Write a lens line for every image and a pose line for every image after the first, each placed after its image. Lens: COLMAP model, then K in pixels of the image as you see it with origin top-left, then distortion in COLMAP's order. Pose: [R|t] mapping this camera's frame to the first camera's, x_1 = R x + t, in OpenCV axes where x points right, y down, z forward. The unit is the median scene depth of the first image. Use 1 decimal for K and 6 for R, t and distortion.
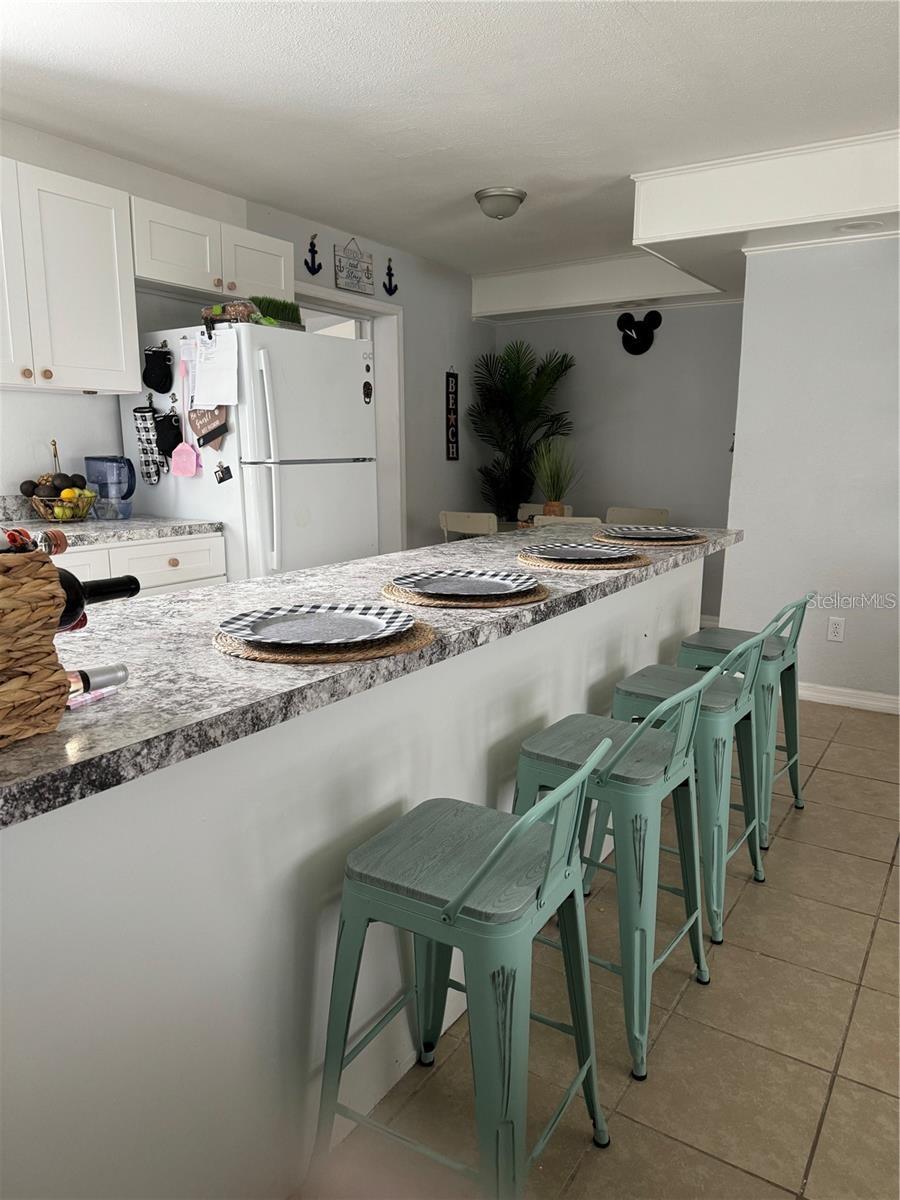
lens RADIAL K [[835.0, 0, 443.3], [0, 835.0, 600.1], [0, 0, 1]] dist [0.024185, -0.032633]
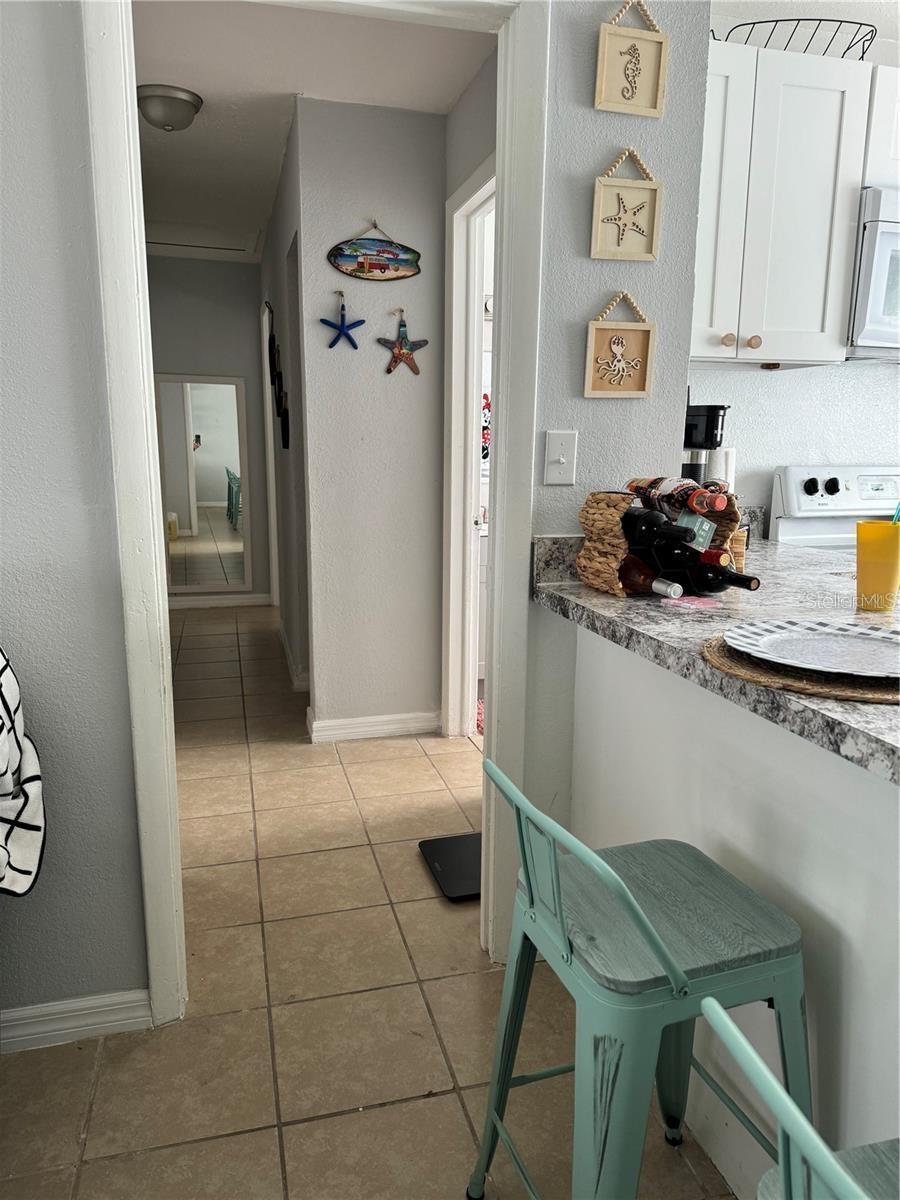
lens RADIAL K [[835.0, 0, 449.7], [0, 835.0, 601.7], [0, 0, 1]] dist [0.024185, -0.032633]
pose [[-0.655480, 0.140777, -0.741976, 0.764118], [-0.141106, 0.942342, 0.303449, -0.224954], [0.741913, 0.303601, -0.597822, 1.274680]]
